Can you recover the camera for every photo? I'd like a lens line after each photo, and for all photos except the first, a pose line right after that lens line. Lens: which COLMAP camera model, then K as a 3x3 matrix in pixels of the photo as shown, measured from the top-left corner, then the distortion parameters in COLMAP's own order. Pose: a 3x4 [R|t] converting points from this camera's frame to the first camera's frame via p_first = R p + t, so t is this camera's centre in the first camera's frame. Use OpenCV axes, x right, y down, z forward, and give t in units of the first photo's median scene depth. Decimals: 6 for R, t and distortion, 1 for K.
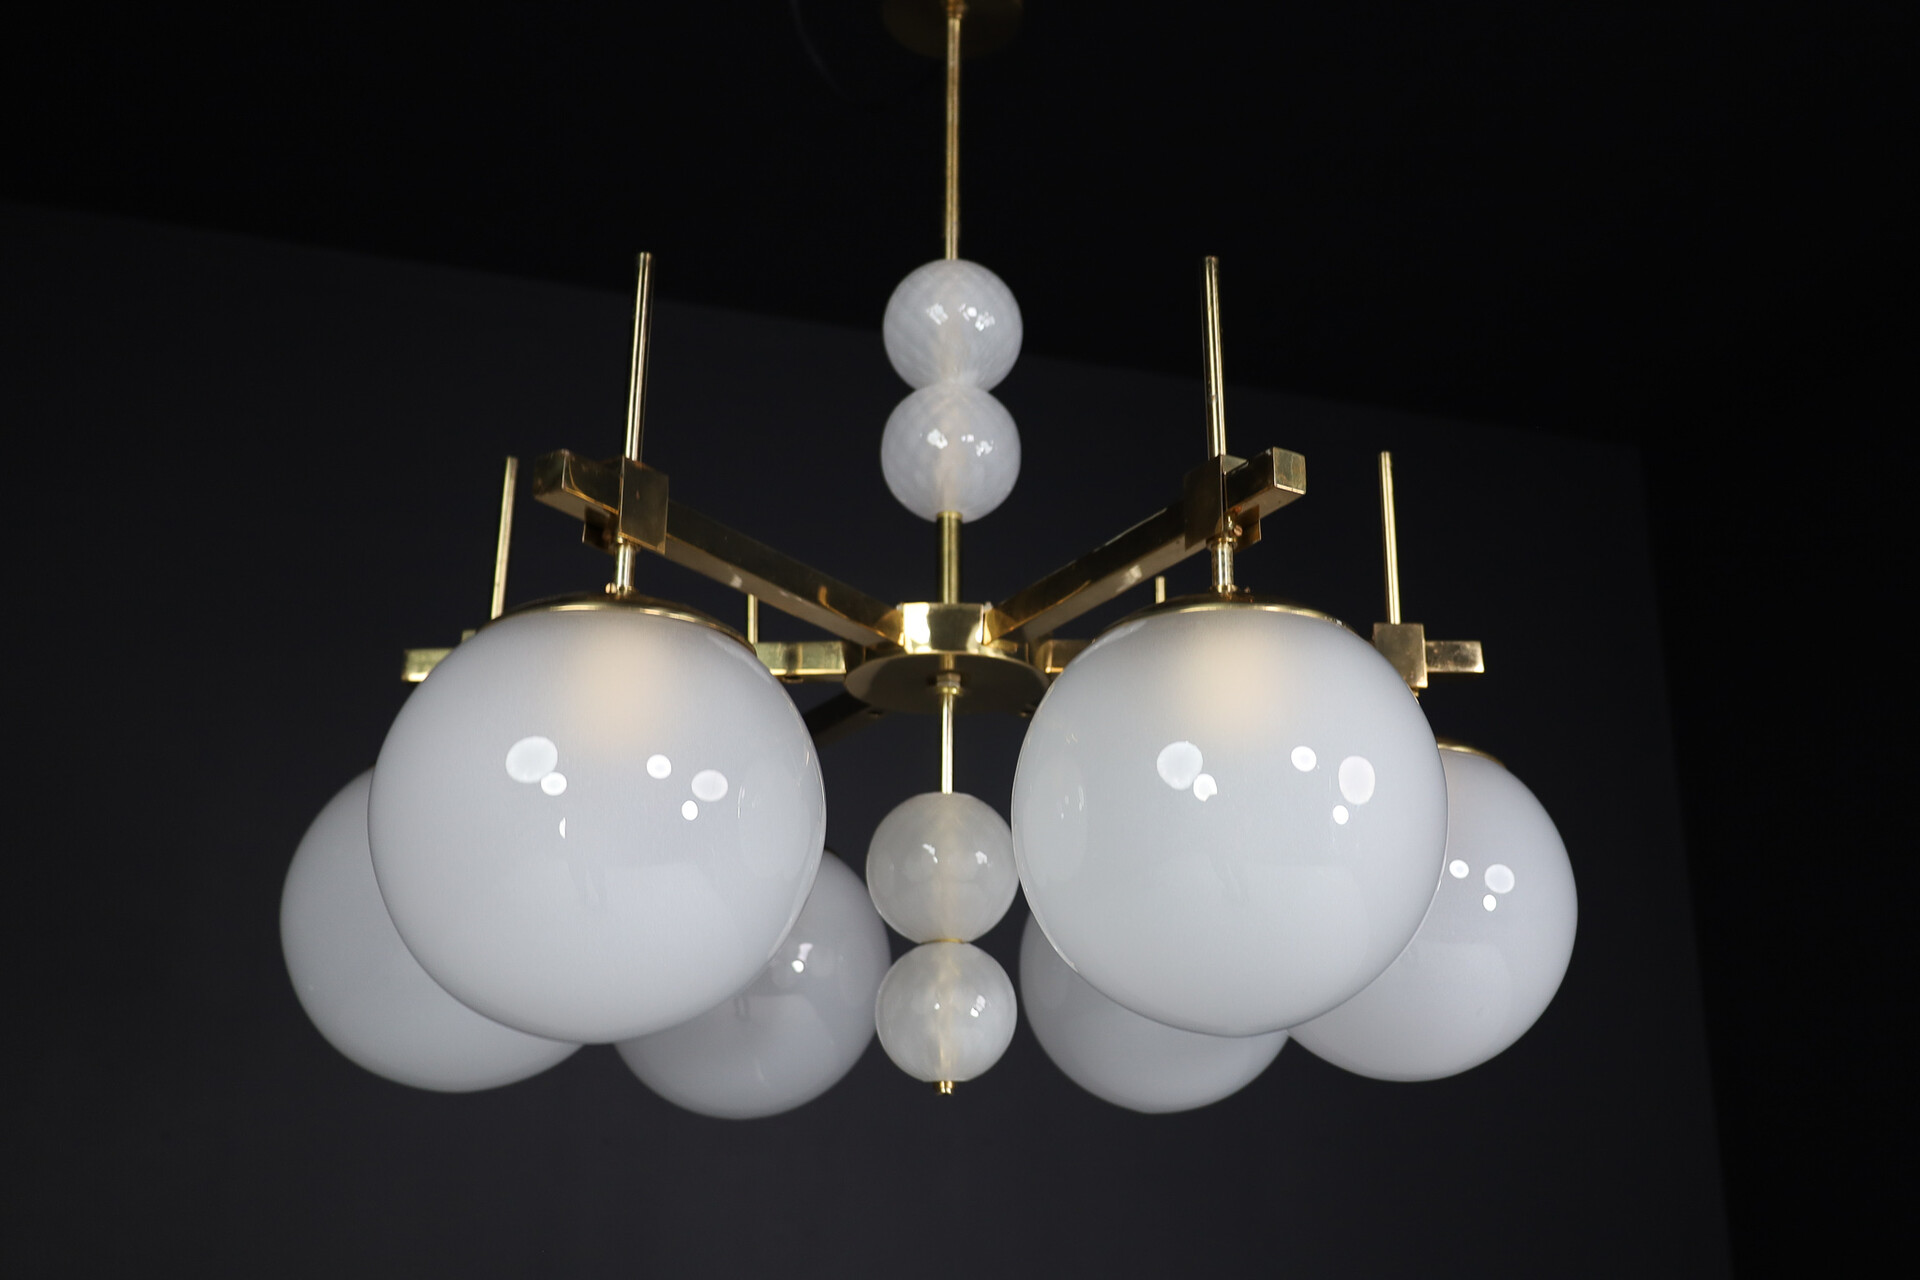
lens RADIAL K [[1742.0, 0, 1070.3], [0, 1742.0, 683.2], [0, 0, 1]] dist [-0.012501, -0.000038]
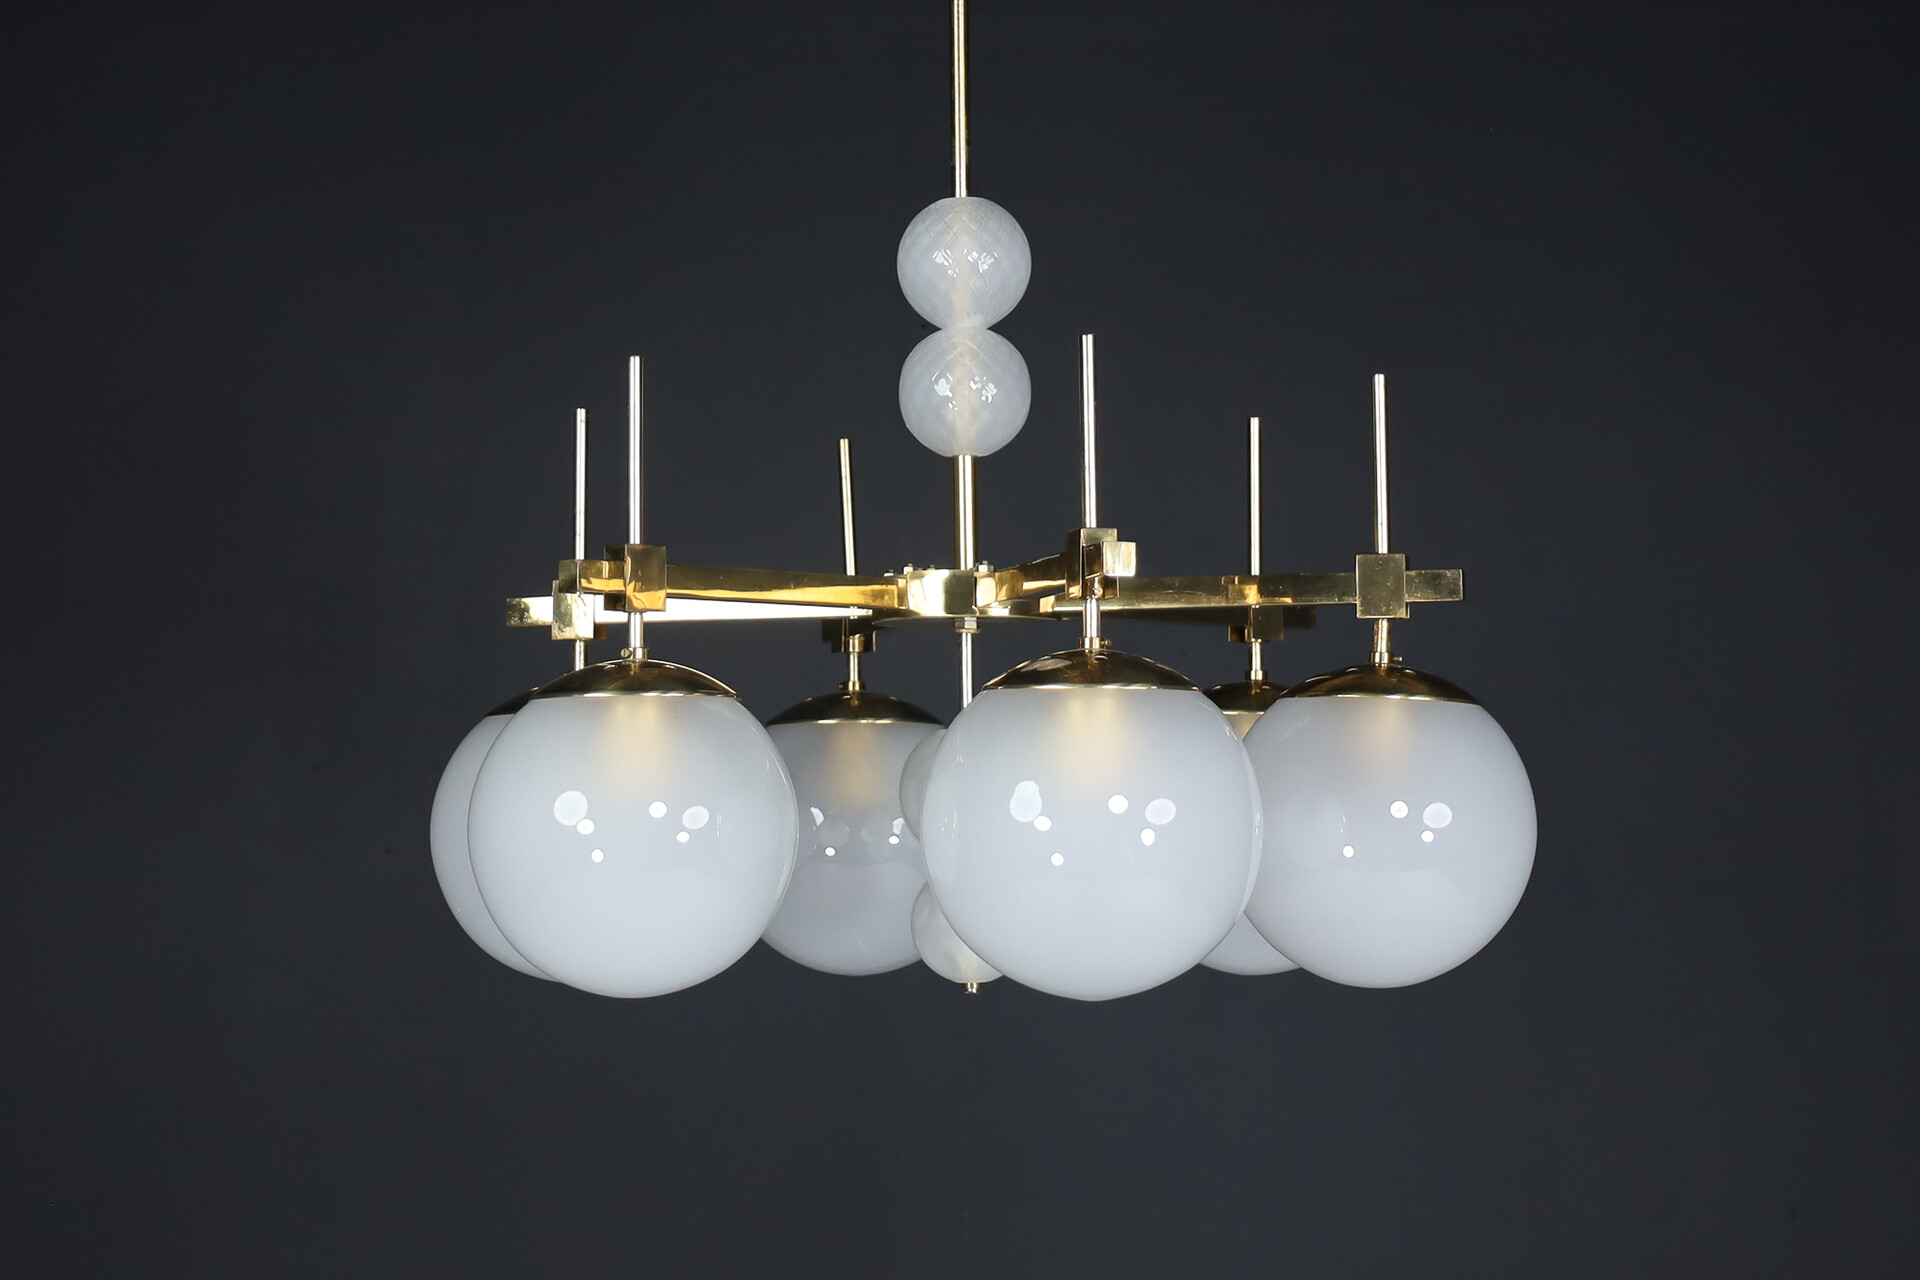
lens RADIAL K [[3514.2, 0, 930.8], [0, 3514.2, 459.0], [0, 0, 1]] dist [-0.021845, 0.000000]
pose [[0.950938, -0.027659, -0.308143, 0.618303], [0.088832, 0.978466, 0.186312, -0.536849], [0.296355, -0.204544, 0.932918, -1.089683]]
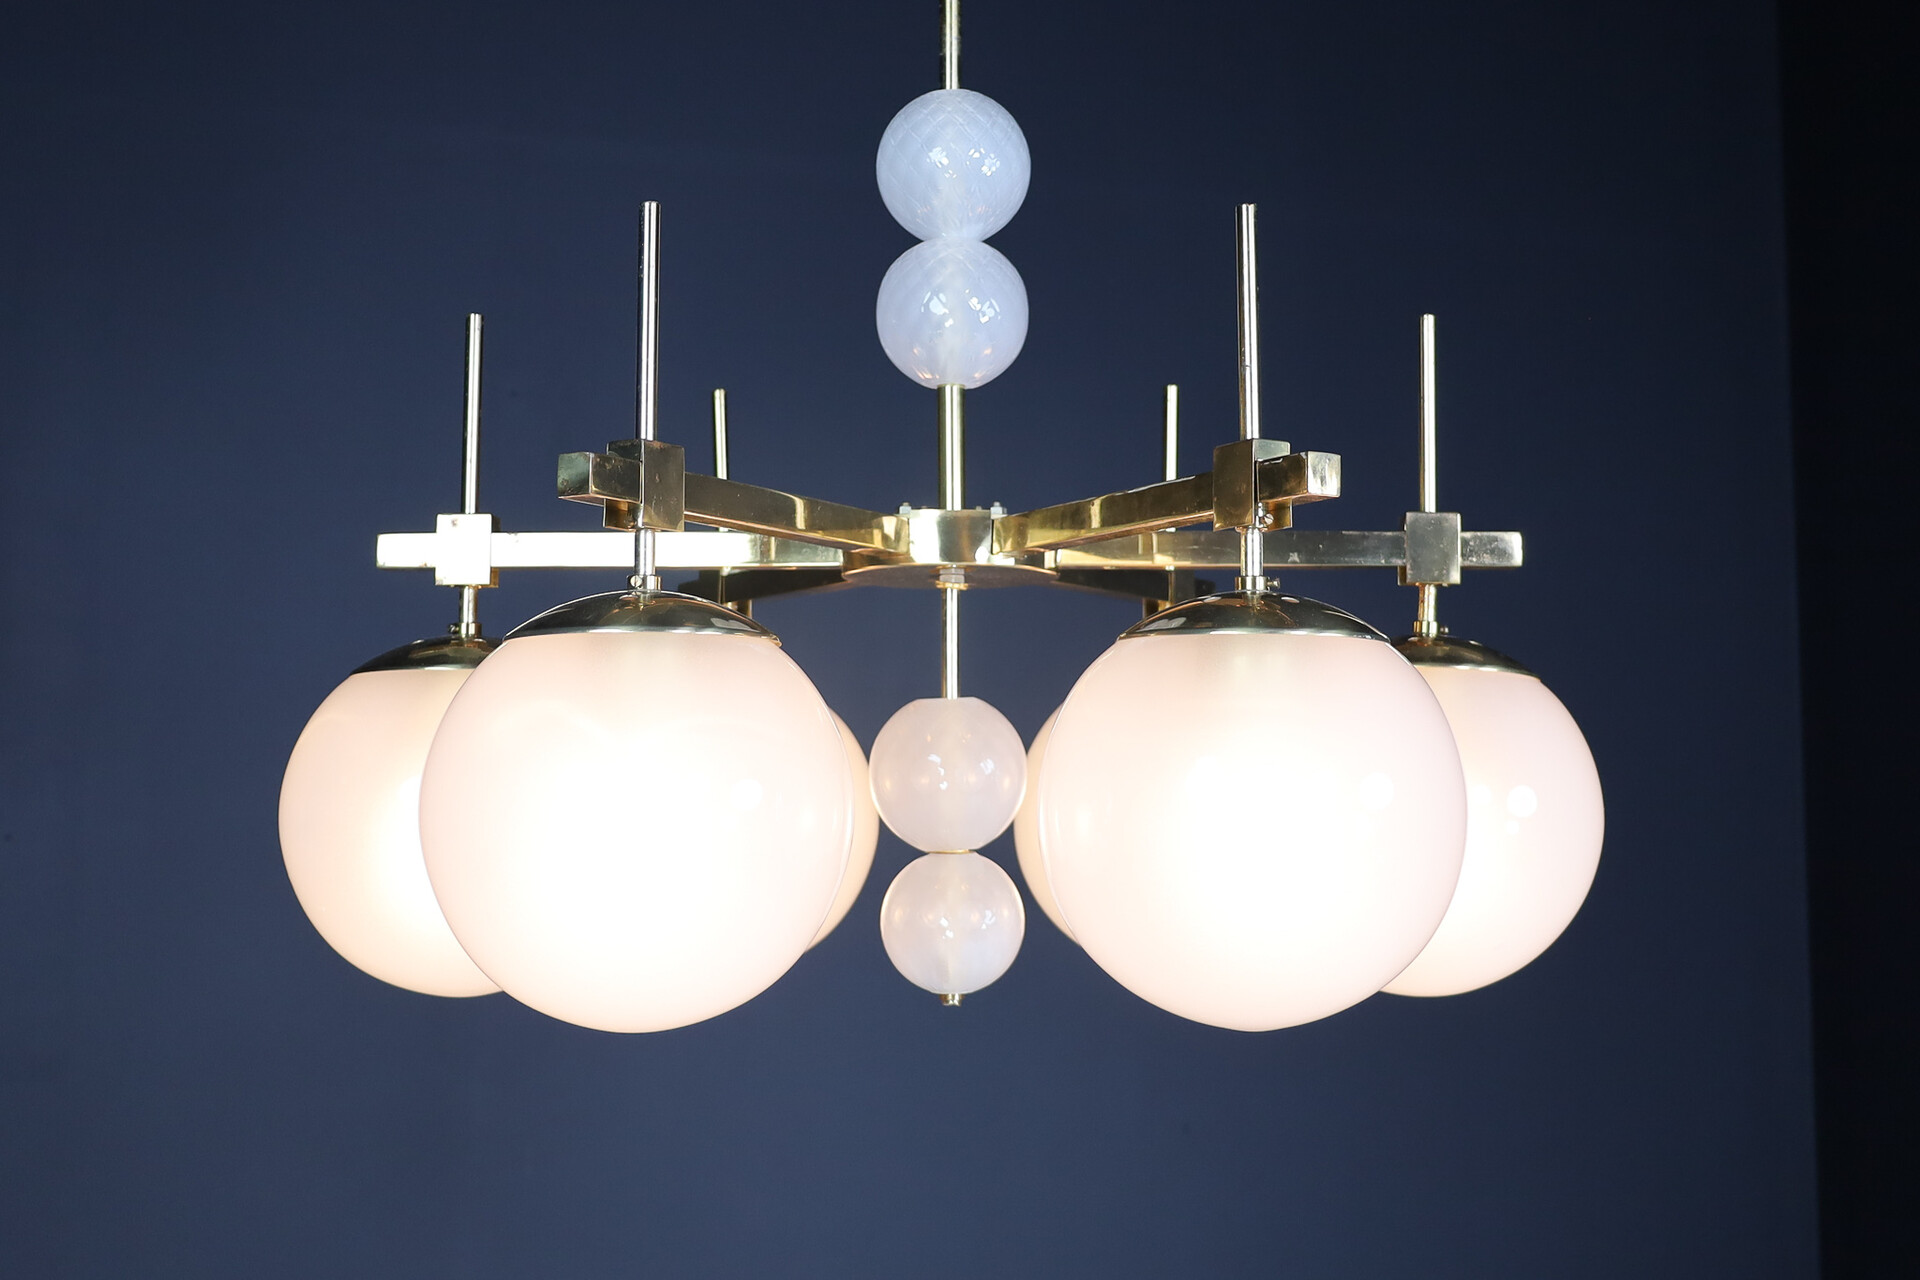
lens RADIAL K [[2247.1, 0, 968.4], [0, 2247.1, 598.2], [0, 0, 1]] dist [0.003084, 0.000000]
pose [[0.999784, 0.009834, -0.018328, -0.040520], [-0.005881, 0.978864, 0.204430, -0.249516], [0.019951, -0.204278, 0.978710, -0.206439]]
